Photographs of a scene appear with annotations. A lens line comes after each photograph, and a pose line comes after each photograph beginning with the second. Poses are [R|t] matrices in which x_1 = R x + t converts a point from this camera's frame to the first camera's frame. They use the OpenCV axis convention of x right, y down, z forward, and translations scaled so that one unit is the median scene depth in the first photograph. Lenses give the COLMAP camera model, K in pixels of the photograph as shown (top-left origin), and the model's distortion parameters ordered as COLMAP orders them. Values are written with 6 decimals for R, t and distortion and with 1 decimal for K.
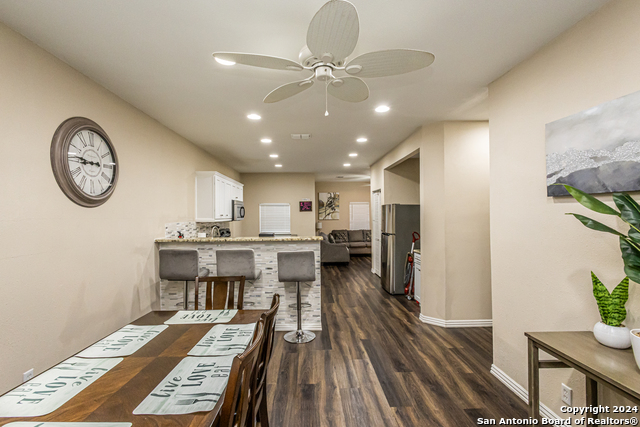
lens RADIAL K [[297.1, 0, 317.2], [0, 297.1, 213.7], [0, 0, 1]] dist [0.003250, 0.000319]
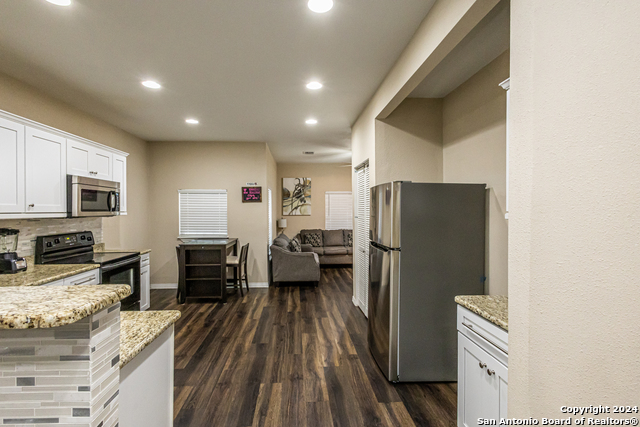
lens RADIAL K [[297.1, 0, 317.2], [0, 297.1, 213.7], [0, 0, 1]] dist [0.003250, 0.000319]
pose [[0.998987, 0.002811, 0.044921, 0.100035], [-0.003510, 0.999874, 0.015488, 0.008460], [-0.044872, -0.015630, 0.998870, 0.481859]]
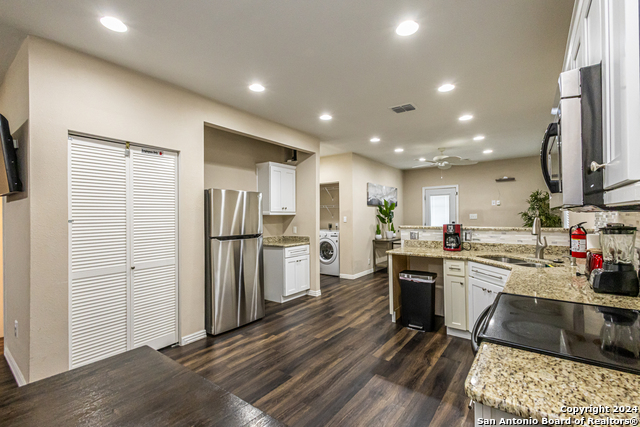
lens RADIAL K [[297.1, 0, 317.2], [0, 297.1, 213.7], [0, 0, 1]] dist [0.003250, 0.000319]
pose [[-0.787178, 0.017992, 0.616463, -0.260623], [0.012031, 0.999832, -0.013818, 0.027613], [-0.616608, -0.003461, -0.787263, 1.280575]]
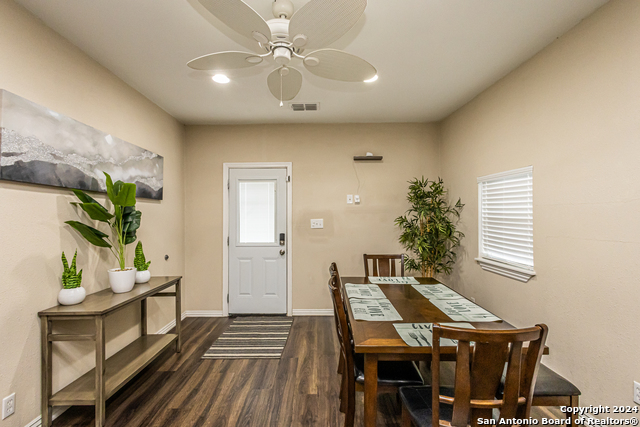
lens RADIAL K [[297.1, 0, 317.2], [0, 297.1, 213.7], [0, 0, 1]] dist [0.003250, 0.000319]
pose [[-0.999593, 0.011566, 0.026076, -0.033467], [0.011100, 0.999777, -0.017954, 0.020113], [-0.026278, -0.017657, -0.999499, 0.584144]]
